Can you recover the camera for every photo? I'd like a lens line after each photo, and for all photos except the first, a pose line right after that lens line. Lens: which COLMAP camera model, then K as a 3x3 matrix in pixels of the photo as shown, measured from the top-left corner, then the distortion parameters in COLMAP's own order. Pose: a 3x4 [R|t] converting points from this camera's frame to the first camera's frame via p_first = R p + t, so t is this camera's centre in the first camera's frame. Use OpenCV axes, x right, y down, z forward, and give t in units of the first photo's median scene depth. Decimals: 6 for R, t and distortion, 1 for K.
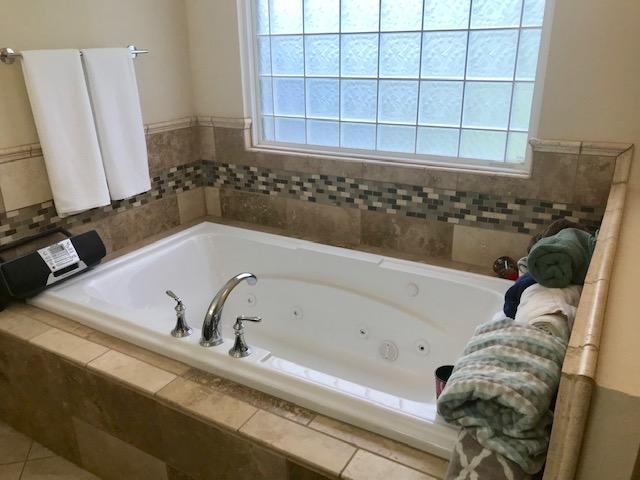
lens RADIAL K [[532.0, 0, 318.8], [0, 532.0, 236.2], [0, 0, 1]] dist [0.049574, -0.043857]
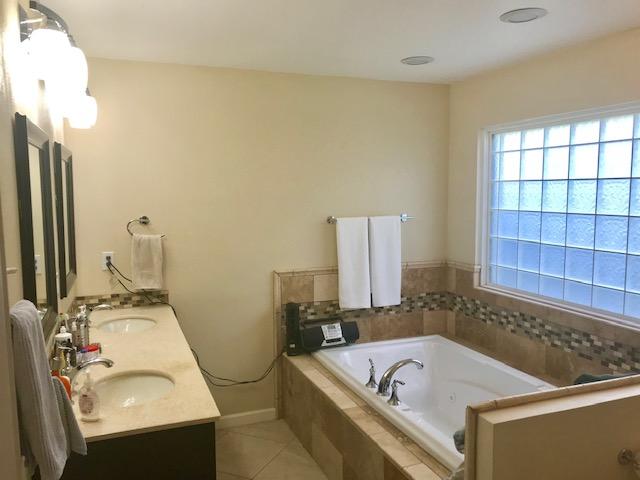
lens RADIAL K [[532.0, 0, 318.6], [0, 532.0, 241.4], [0, 0, 1]] dist [0.049574, -0.043857]
pose [[0.789989, 0.076990, -0.608268, 0.428126], [-0.220592, 0.961340, -0.164815, 0.043308], [0.572064, 0.264381, 0.776431, -0.363707]]
